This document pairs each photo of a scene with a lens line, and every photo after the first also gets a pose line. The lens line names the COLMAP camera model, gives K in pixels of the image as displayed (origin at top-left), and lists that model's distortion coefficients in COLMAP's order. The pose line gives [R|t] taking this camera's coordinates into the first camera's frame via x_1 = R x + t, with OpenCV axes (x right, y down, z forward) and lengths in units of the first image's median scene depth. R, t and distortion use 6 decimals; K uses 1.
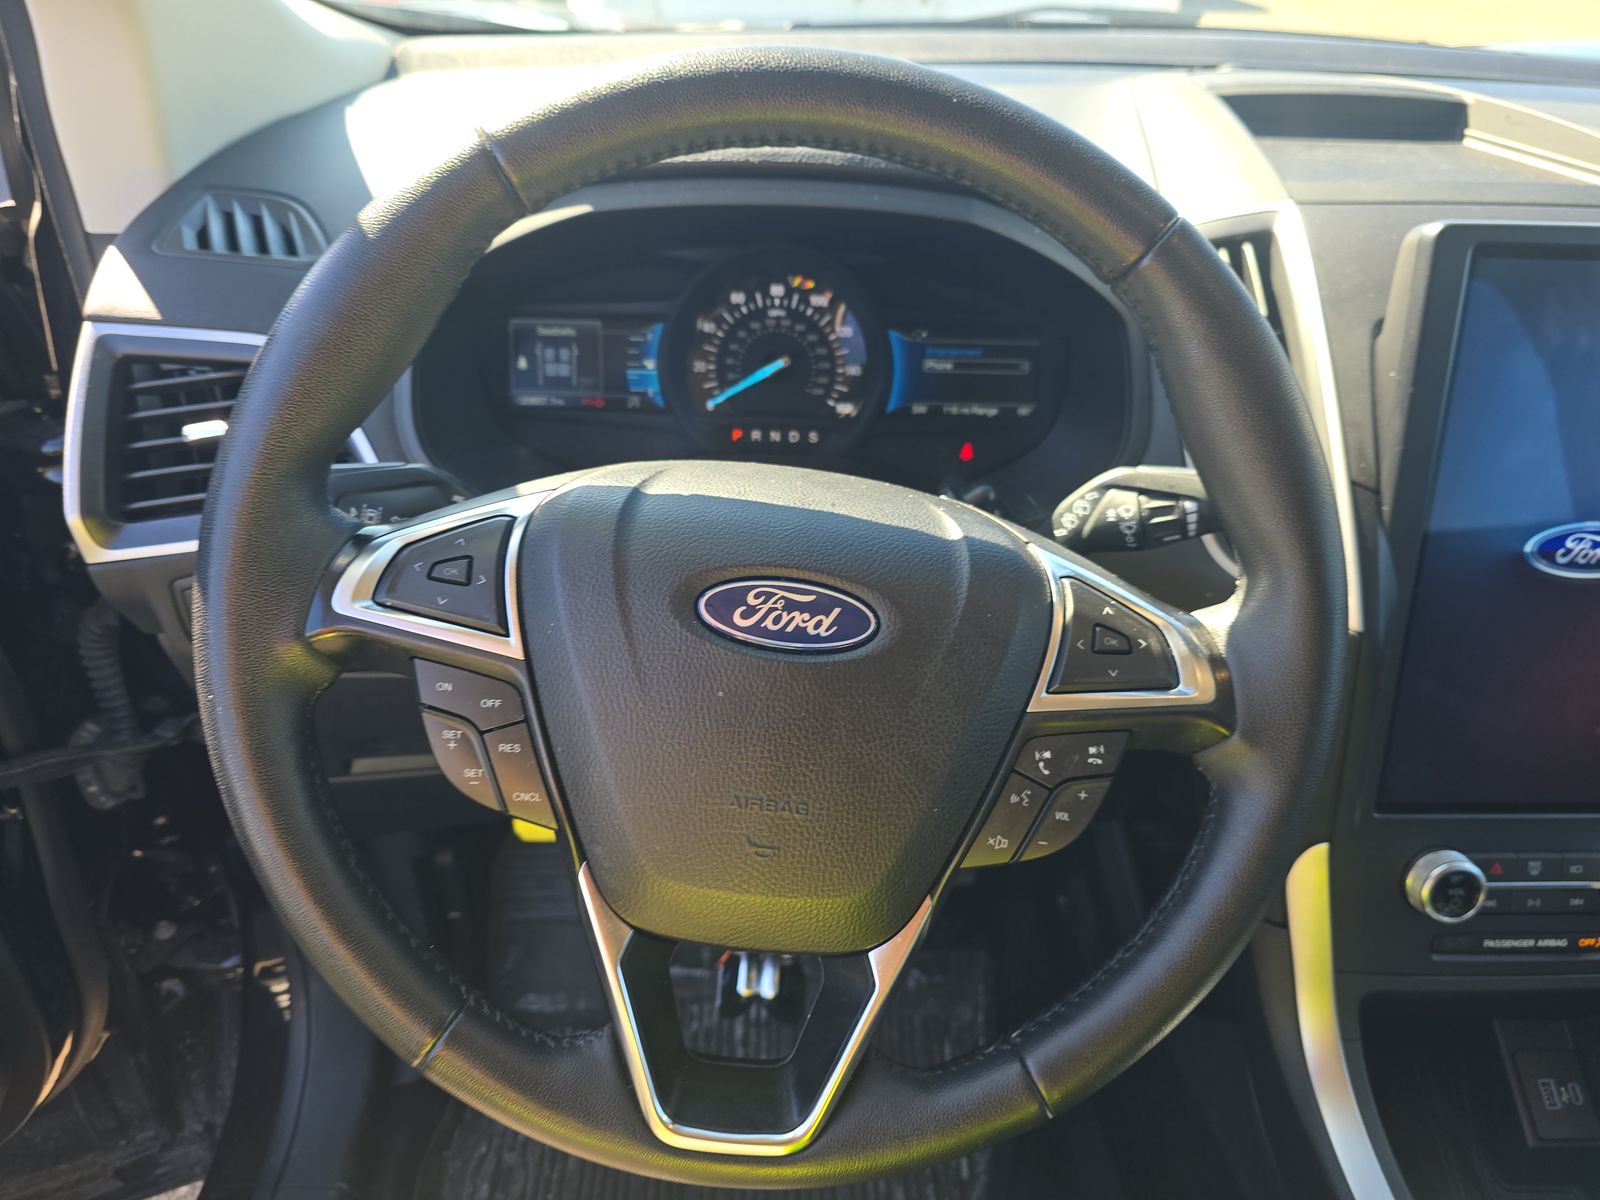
lens RADIAL K [[1092.5, 0, 806.6], [0, 1092.5, 612.4], [0, 0, 1]] dist [0.063354, -0.081700]
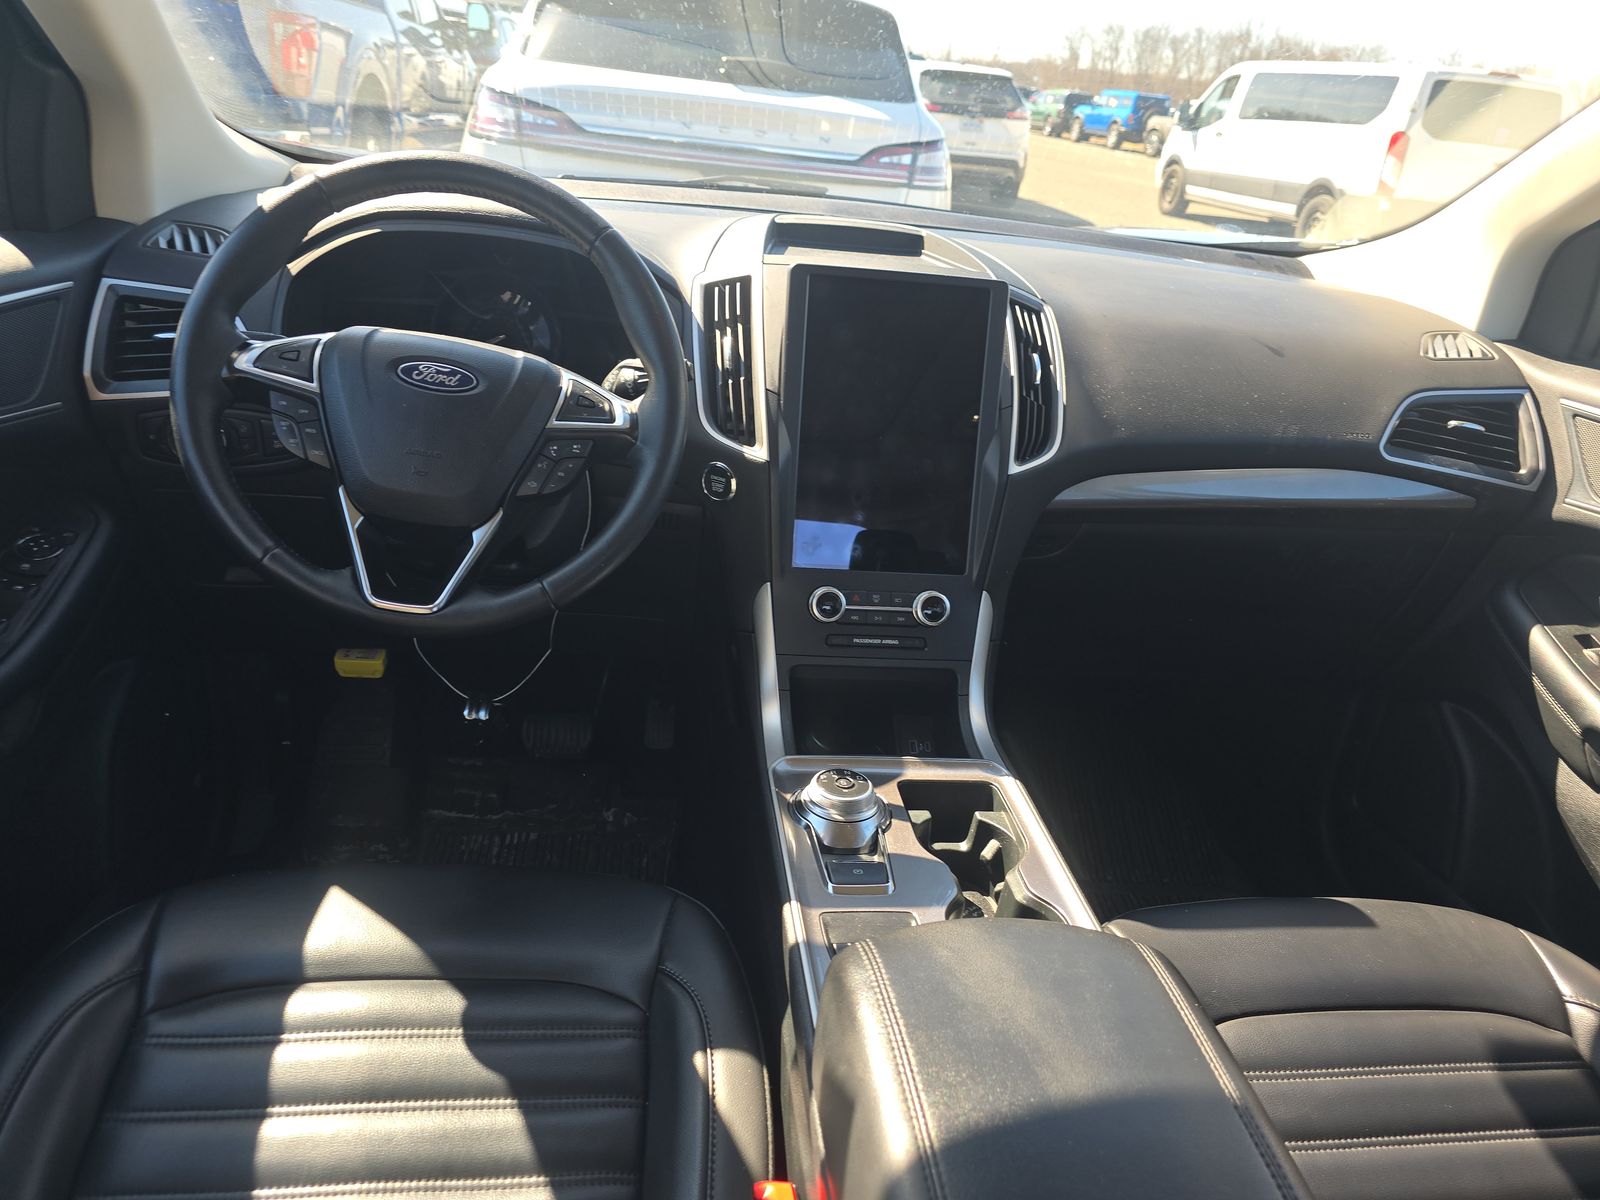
lens RADIAL K [[1092.5, 0, 806.6], [0, 1092.5, 612.4], [0, 0, 1]] dist [0.063354, -0.081700]
pose [[0.994580, 0.019829, 0.102065, 0.474111], [-0.004550, 0.989005, -0.147811, 0.745126], [-0.103874, 0.146546, 0.983735, -1.173792]]
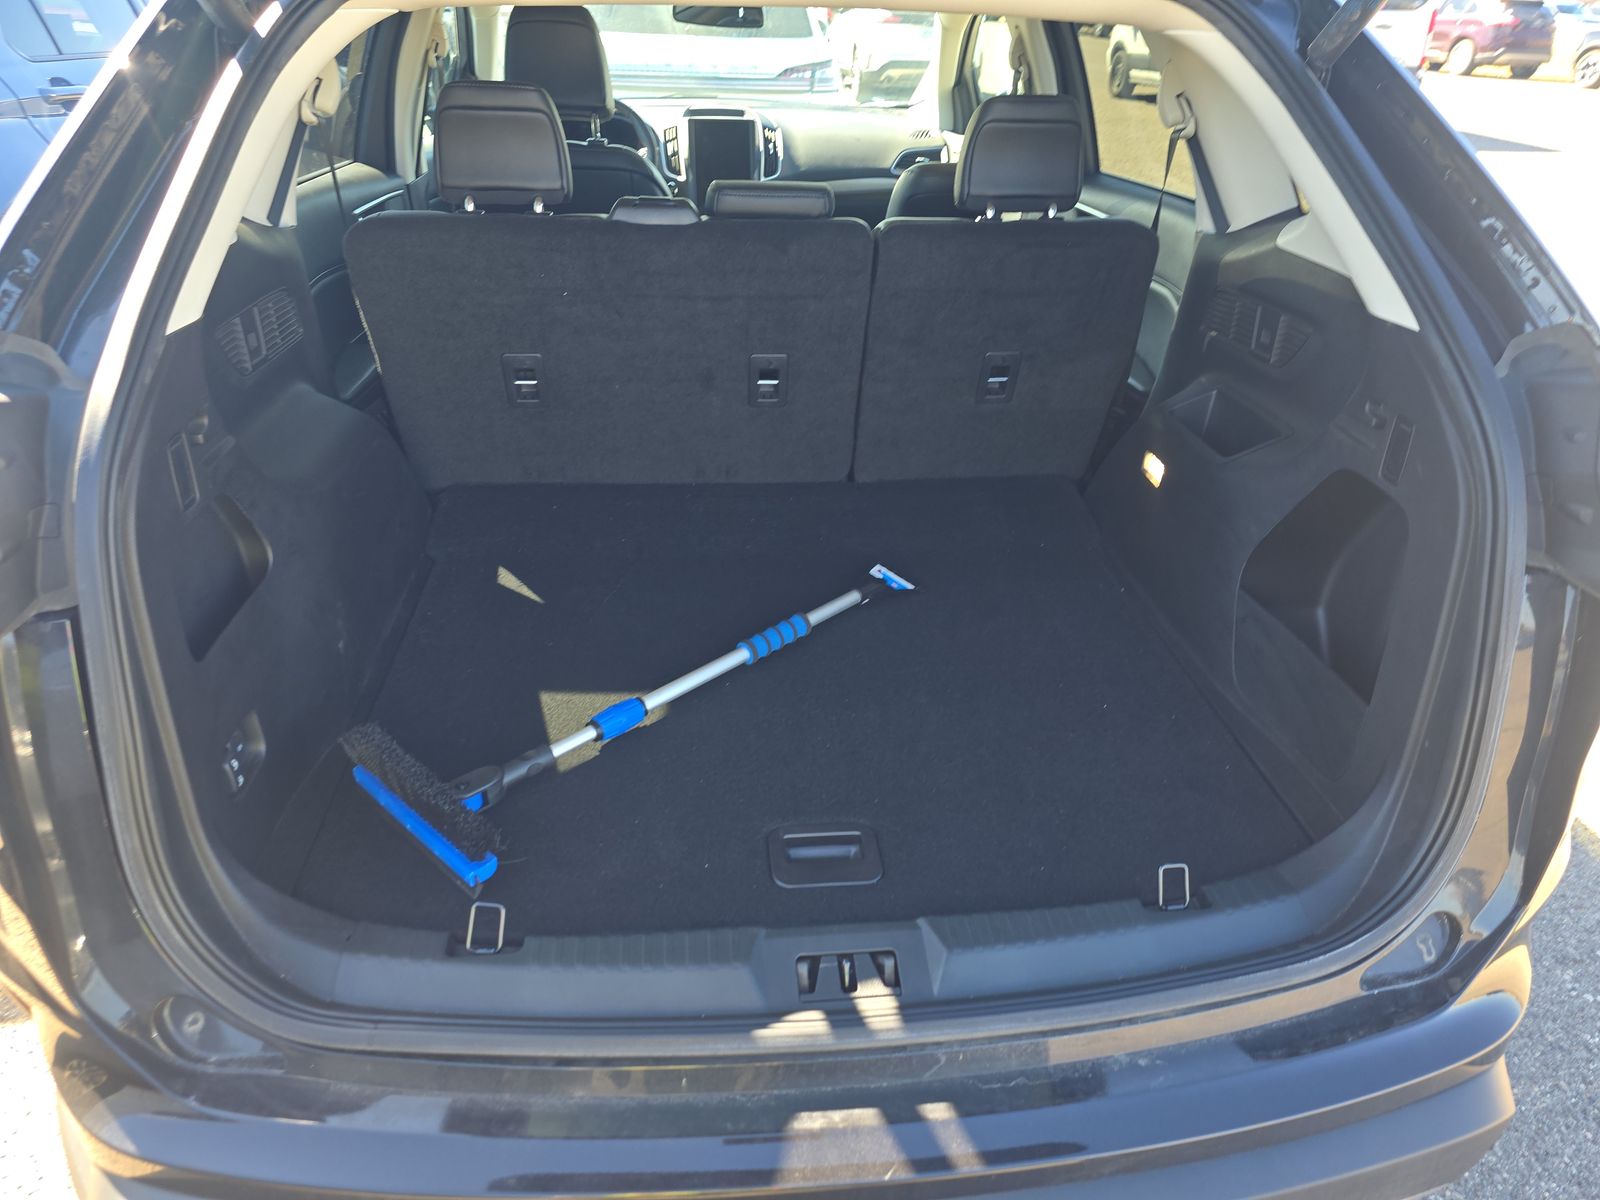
lens RADIAL K [[1092.5, 0, 806.6], [0, 1092.5, 612.4], [0, 0, 1]] dist [0.063354, -0.081700]
pose [[0.996429, -0.055900, 0.063289, 0.849461], [0.061189, 0.994502, -0.084975, 4.153088], [-0.058191, 0.088544, 0.994371, -6.988056]]
